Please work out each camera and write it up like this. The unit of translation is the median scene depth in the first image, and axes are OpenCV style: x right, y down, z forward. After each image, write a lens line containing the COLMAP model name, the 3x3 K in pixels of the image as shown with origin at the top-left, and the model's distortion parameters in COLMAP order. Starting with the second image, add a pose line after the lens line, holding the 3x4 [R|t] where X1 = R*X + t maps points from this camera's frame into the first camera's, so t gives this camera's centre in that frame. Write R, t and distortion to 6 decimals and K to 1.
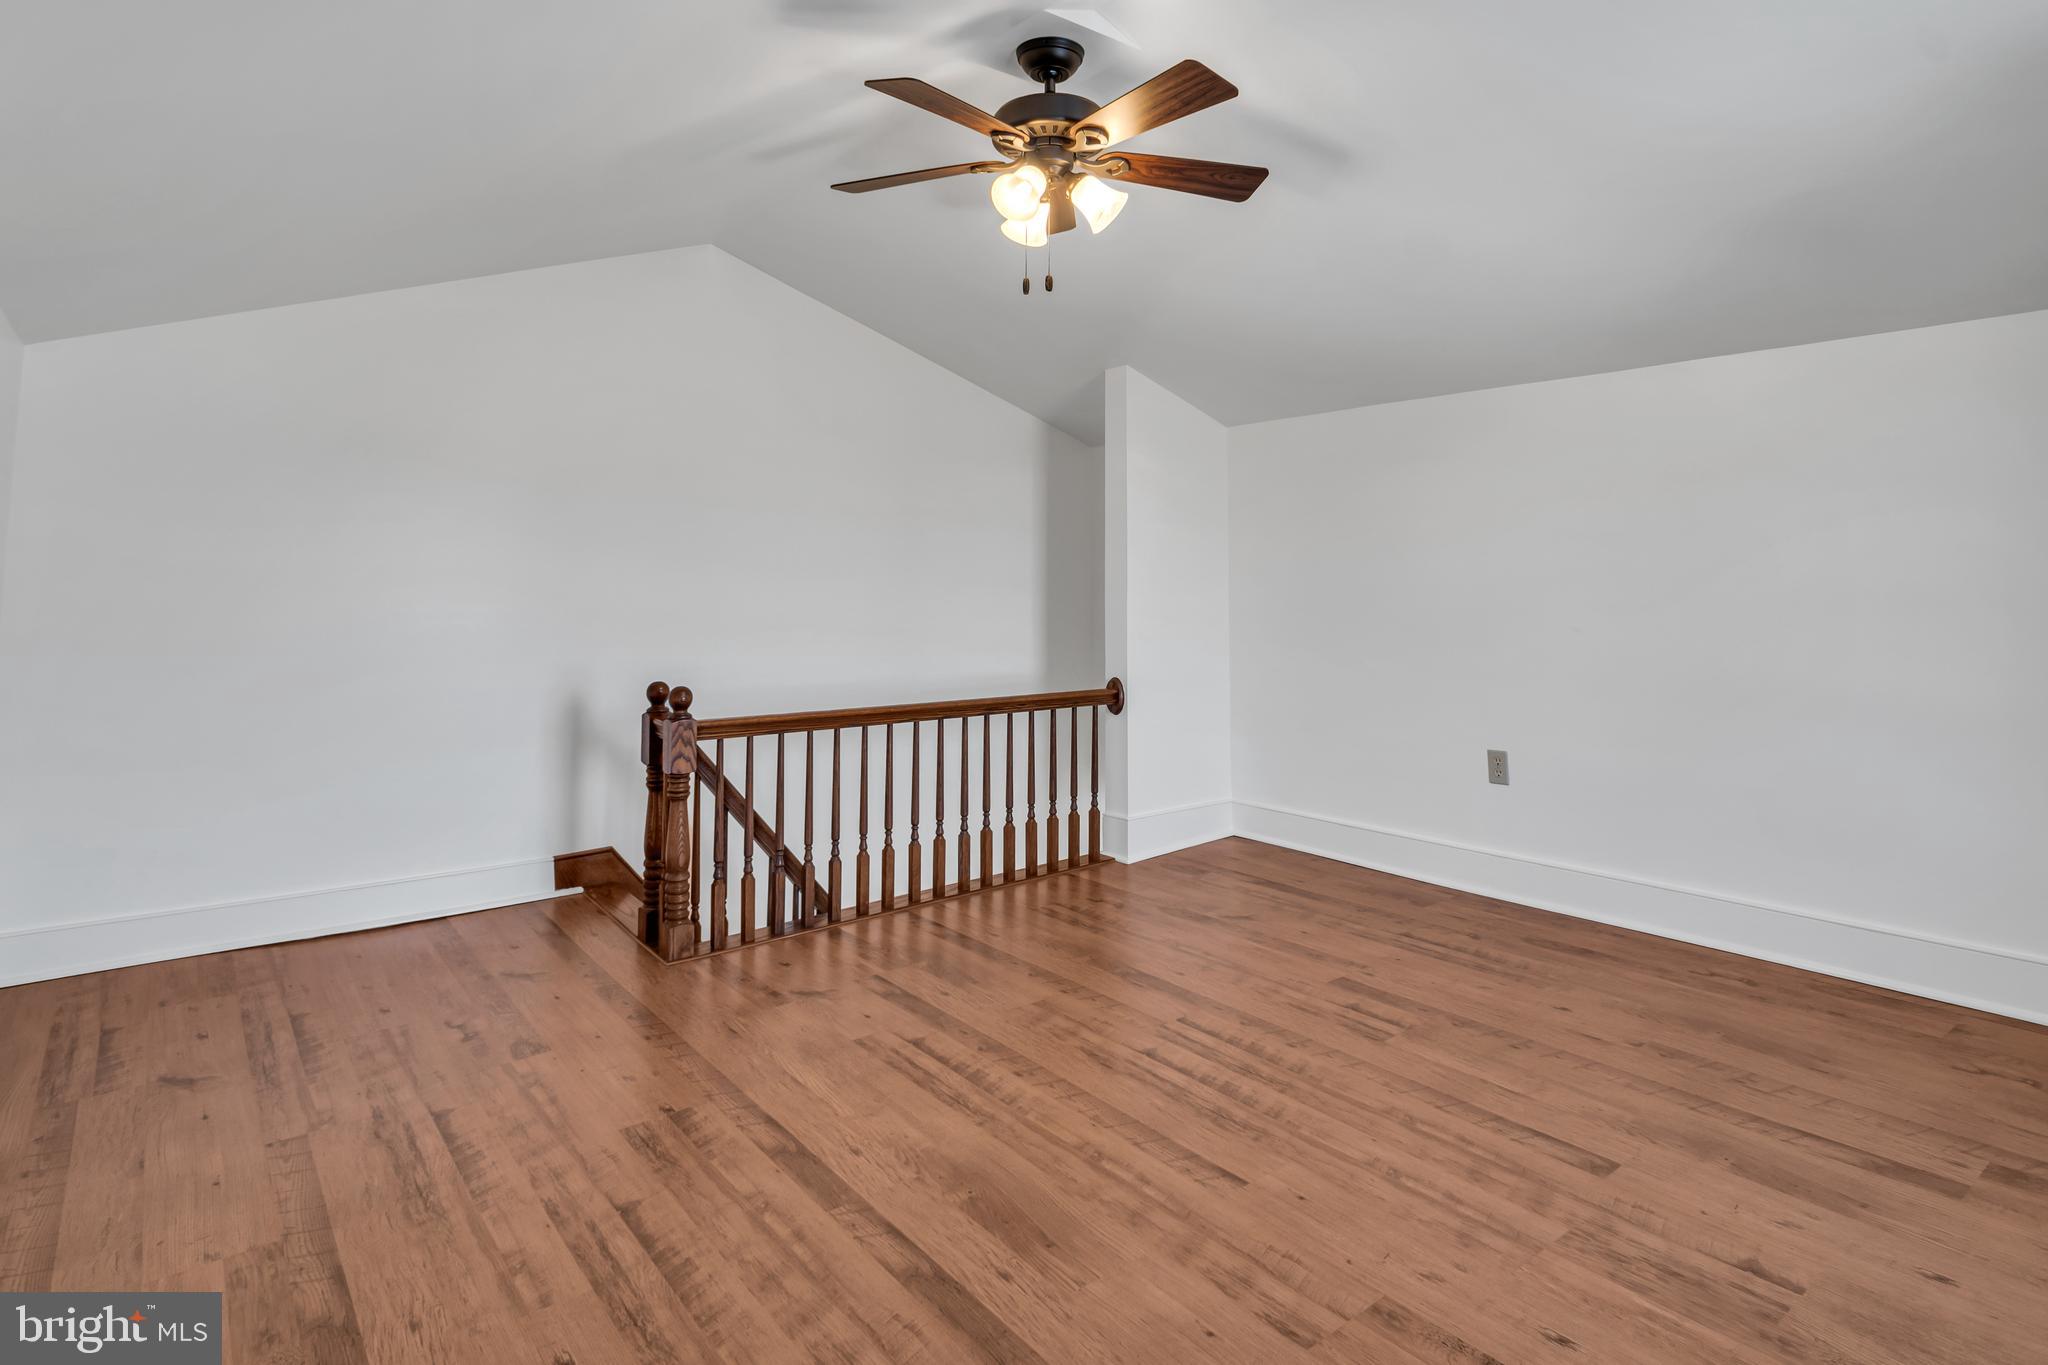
lens RADIAL K [[1091.1, 0, 1015.8], [0, 1091.1, 672.2], [0, 0, 1]] dist [-0.011743, -0.000490]
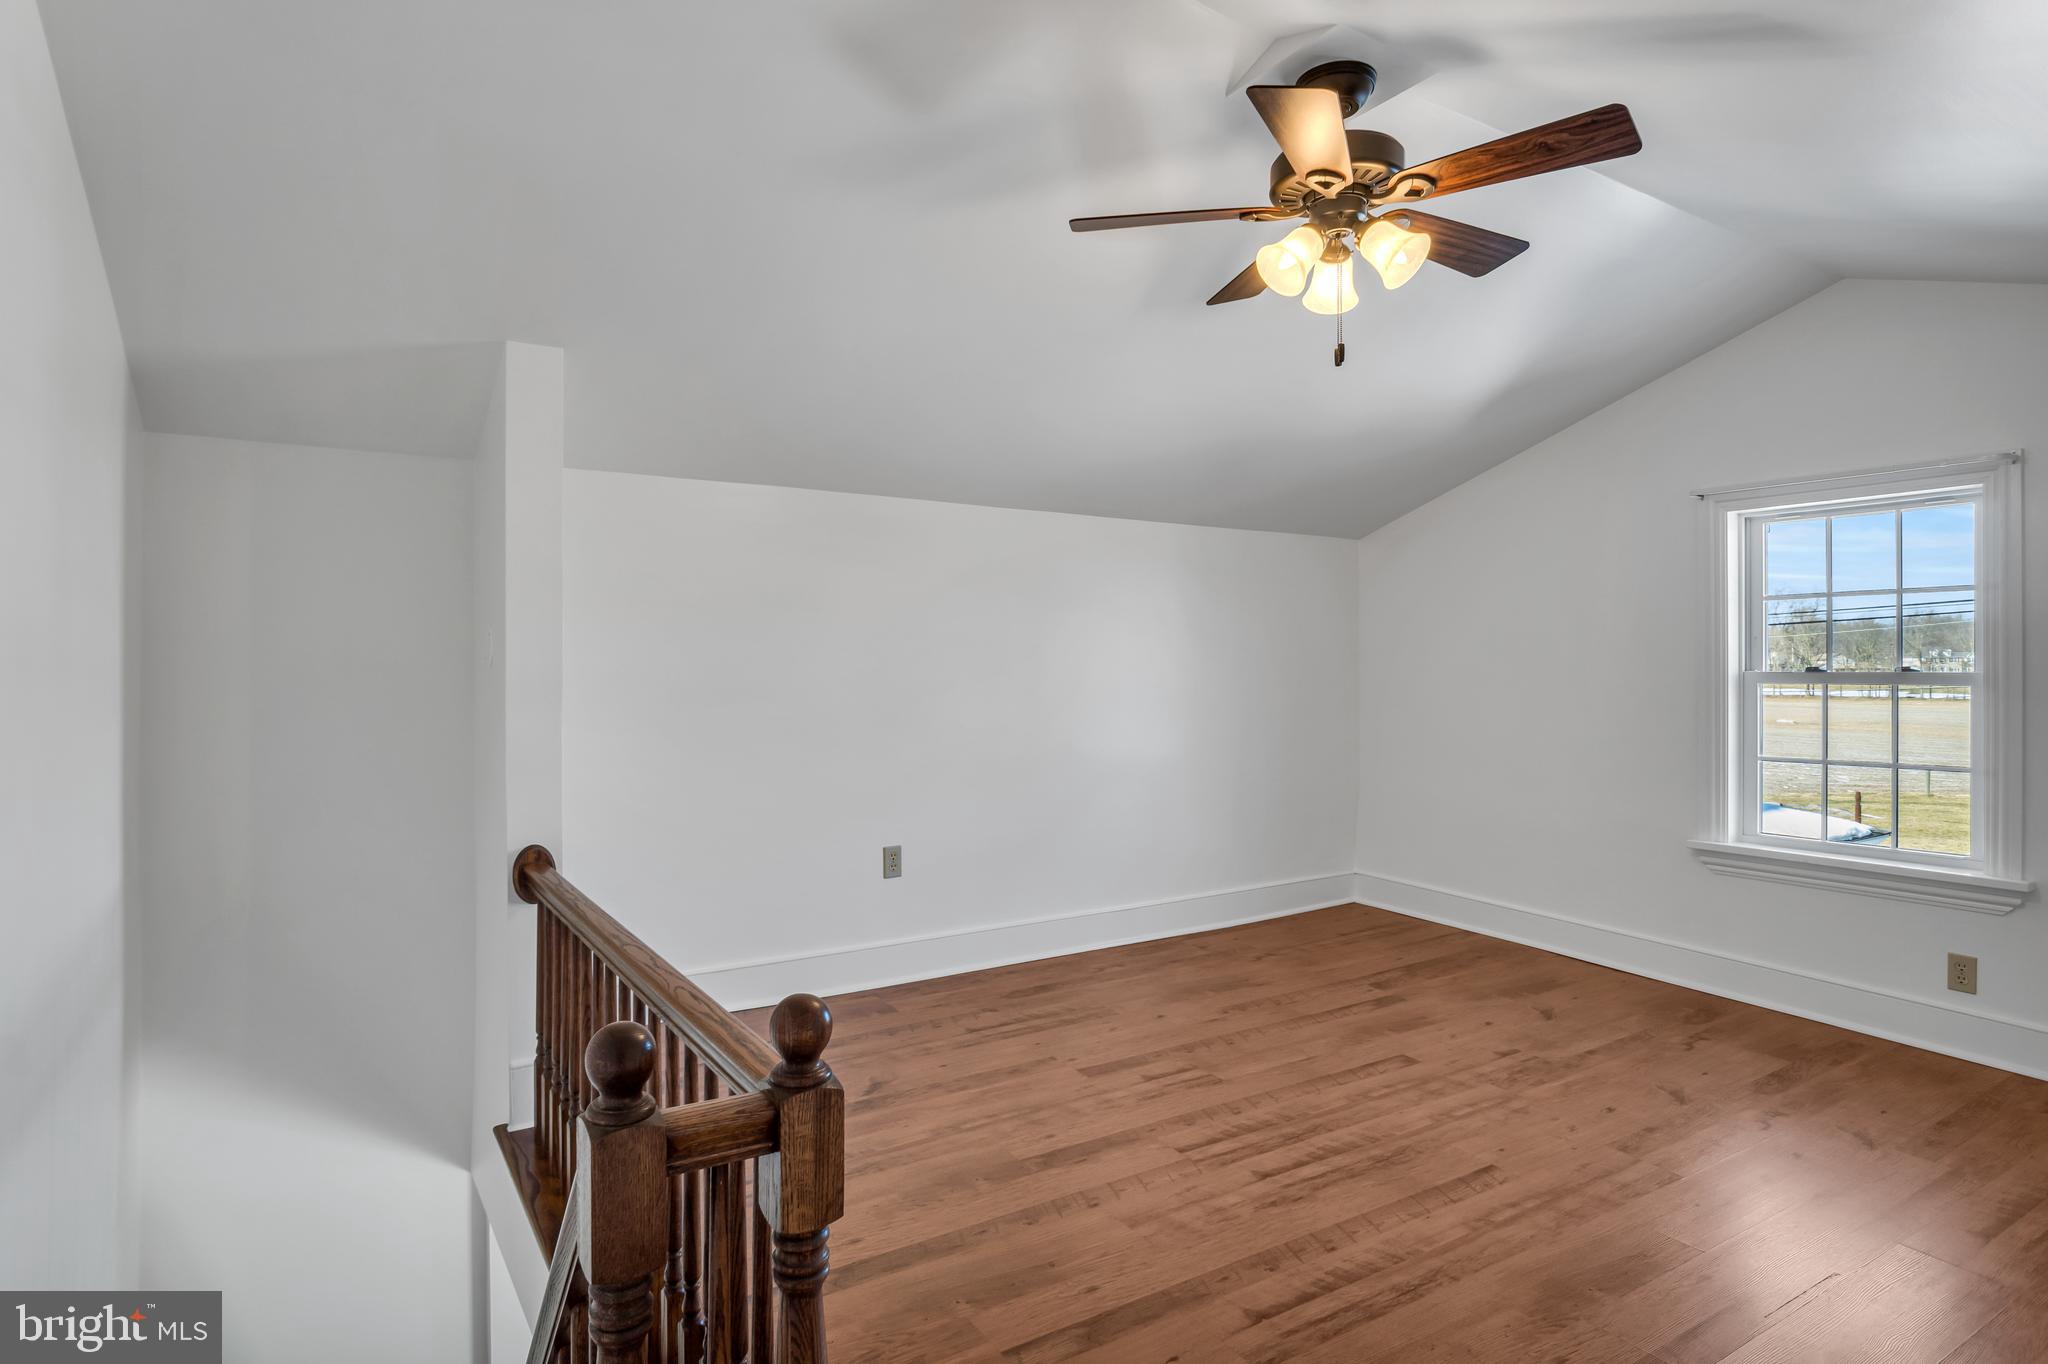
lens RADIAL K [[1091.1, 0, 1015.8], [0, 1091.1, 671.7], [0, 0, 1]] dist [-0.011743, -0.000490]
pose [[0.105547, 0.000121, 0.994414, -0.991286], [0.085445, 0.996301, -0.009190, -0.127741], [-0.990737, 0.085937, 0.105146, 1.219554]]
